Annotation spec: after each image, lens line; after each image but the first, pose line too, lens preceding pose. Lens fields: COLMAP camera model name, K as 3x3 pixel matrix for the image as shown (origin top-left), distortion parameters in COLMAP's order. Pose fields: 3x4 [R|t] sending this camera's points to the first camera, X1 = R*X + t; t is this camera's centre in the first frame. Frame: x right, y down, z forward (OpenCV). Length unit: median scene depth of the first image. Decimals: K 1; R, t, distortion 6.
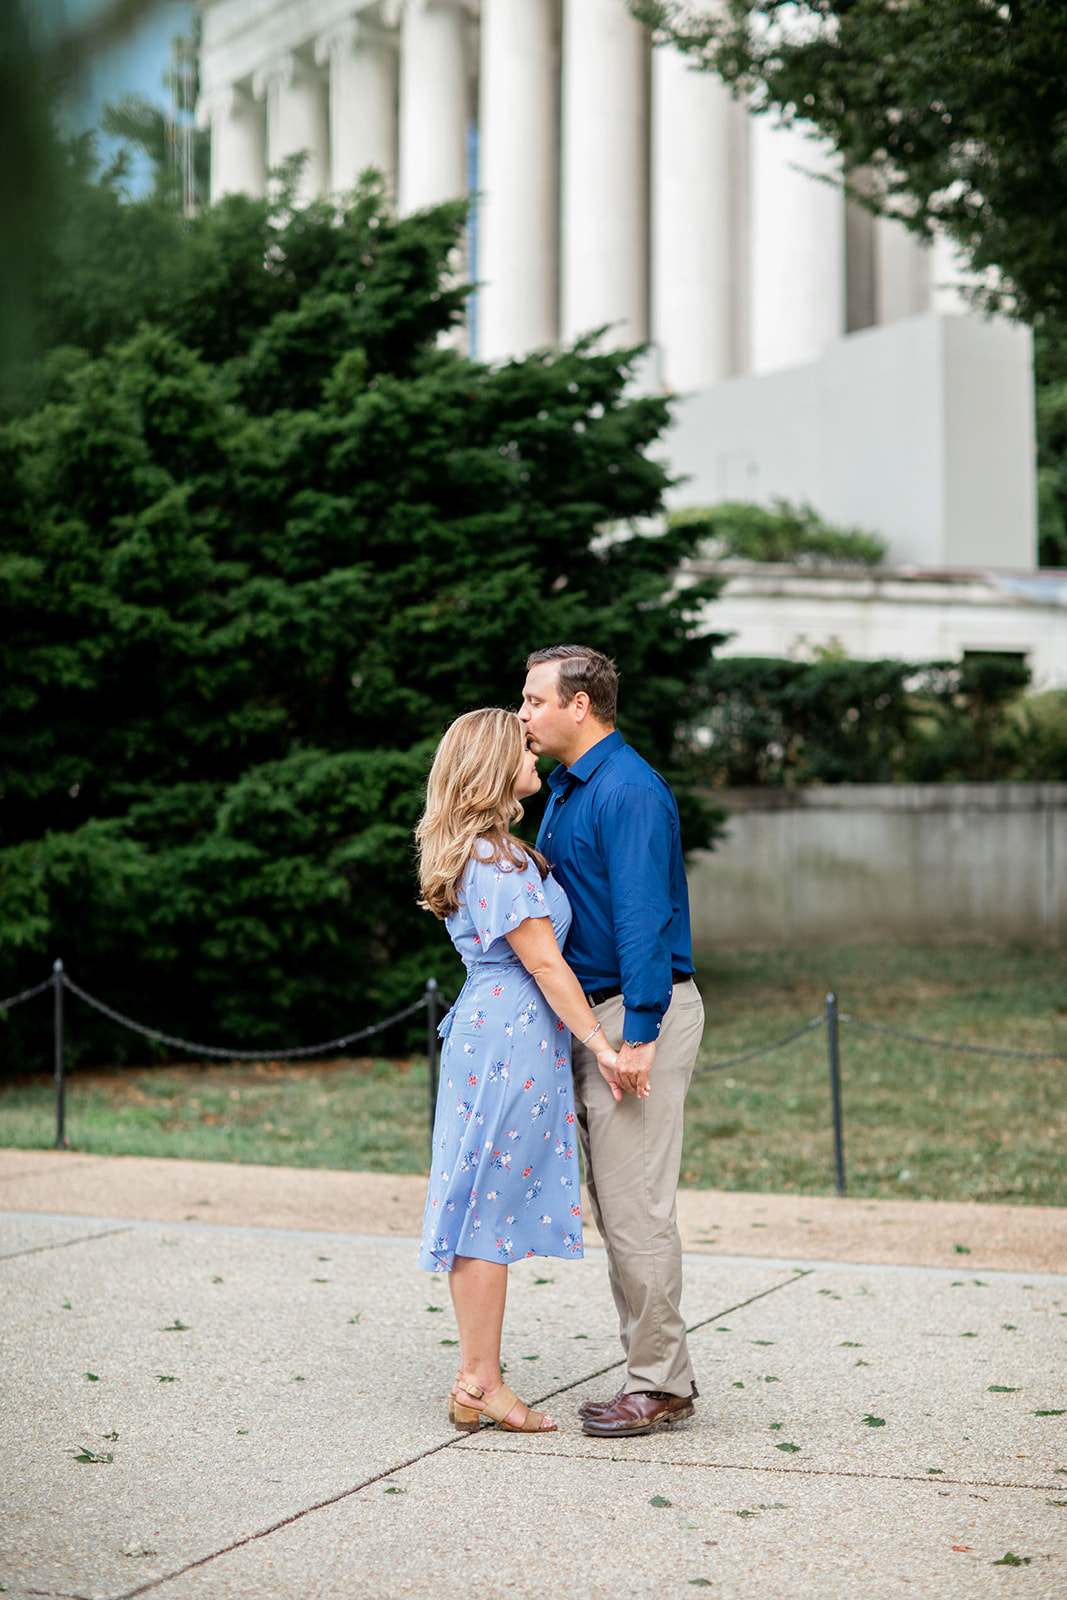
lens RADIAL K [[3985.1, 0, 532.8], [0, 3985.1, 800.5], [0, 0, 1]] dist [0.006110, -0.353763]
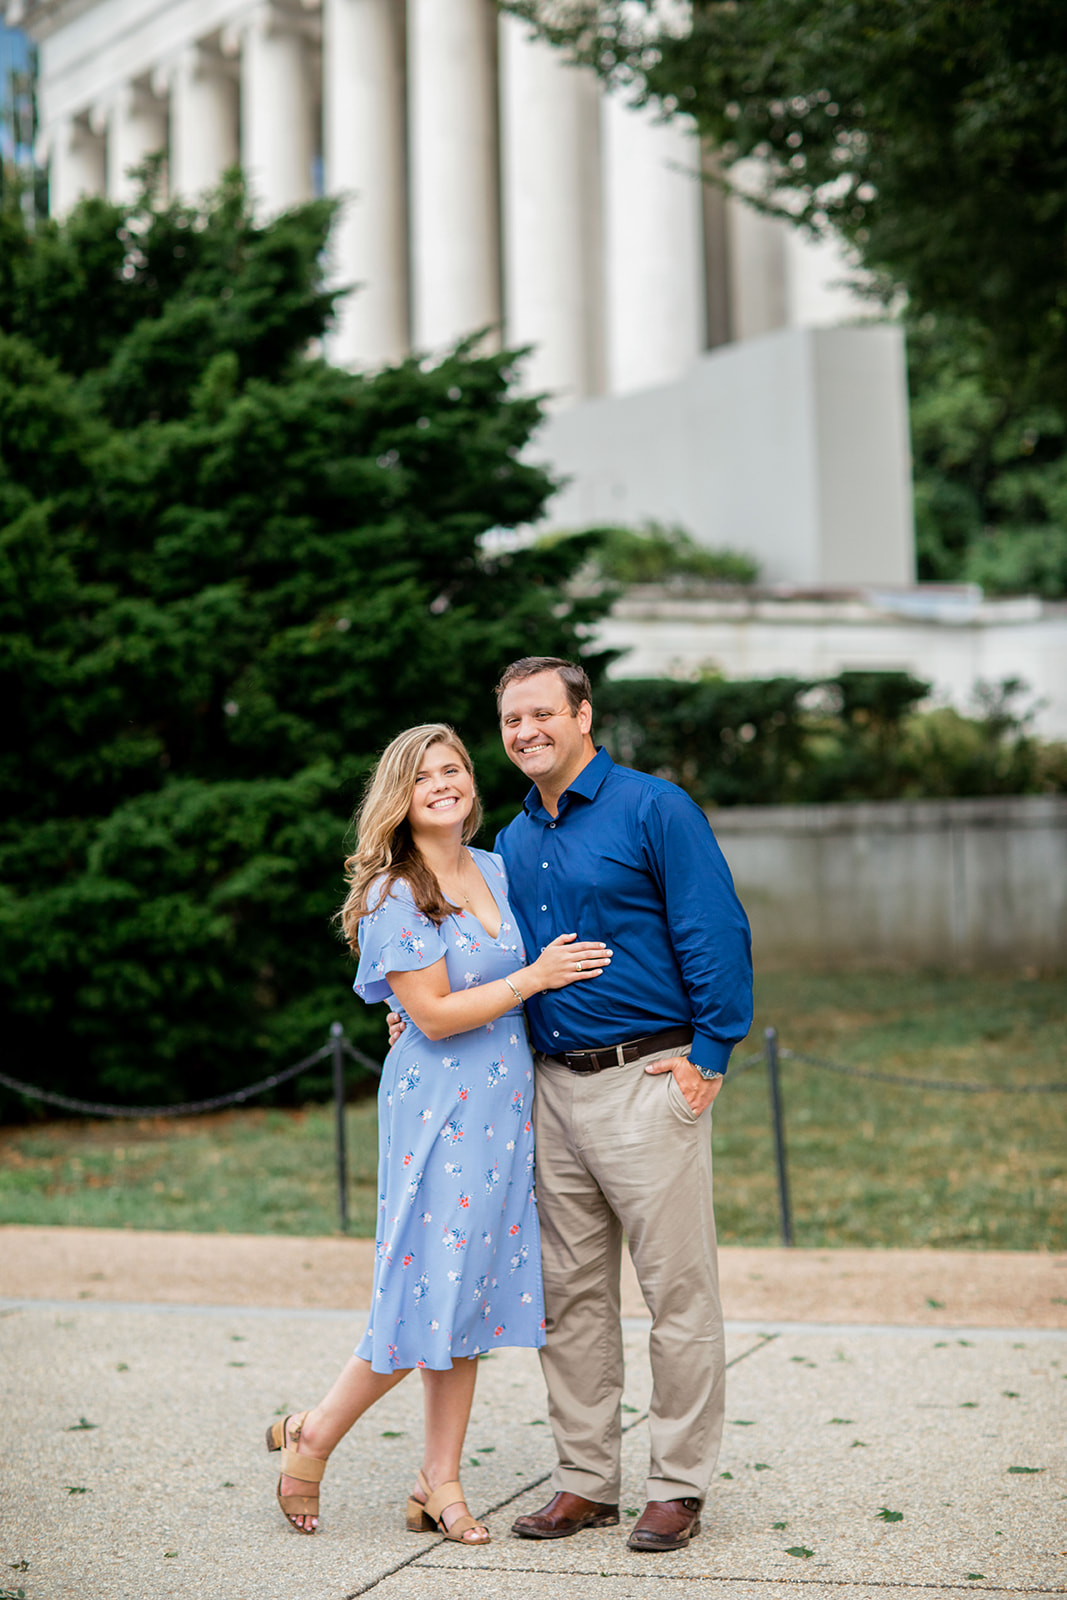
lens RADIAL K [[3860.7, 0, 545.6], [0, 3860.7, 849.9], [0, 0, 1]] dist [-0.075452, -0.240433]
pose [[0.998556, -0.025534, 0.047260, -0.015424], [0.025437, 0.999673, 0.002668, 0.002941], [-0.047313, -0.001462, 0.998879, 0.091624]]
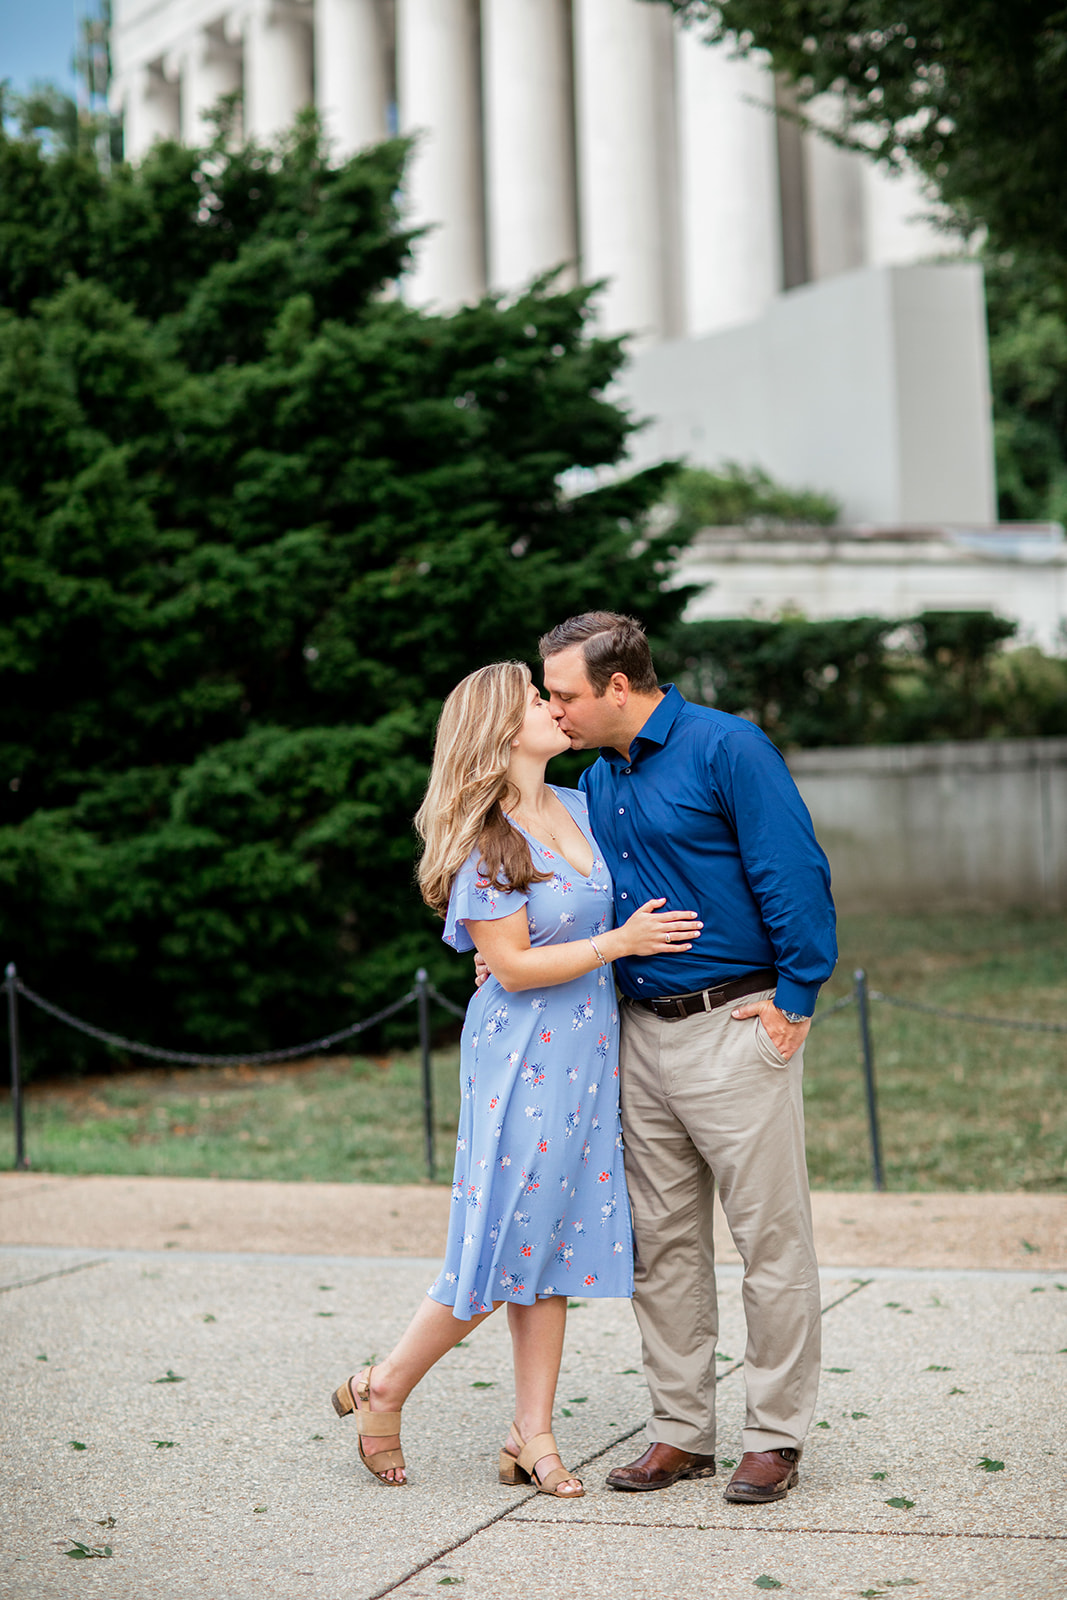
lens RADIAL K [[3832.4, 0, 530.4], [0, 3832.4, 891.3], [0, 0, 1]] dist [-0.098839, -0.052366]
pose [[0.999111, -0.036062, 0.021821, -0.016005], [0.035476, 0.999015, 0.026671, 0.003710], [-0.022762, -0.025873, 0.999406, 0.105284]]
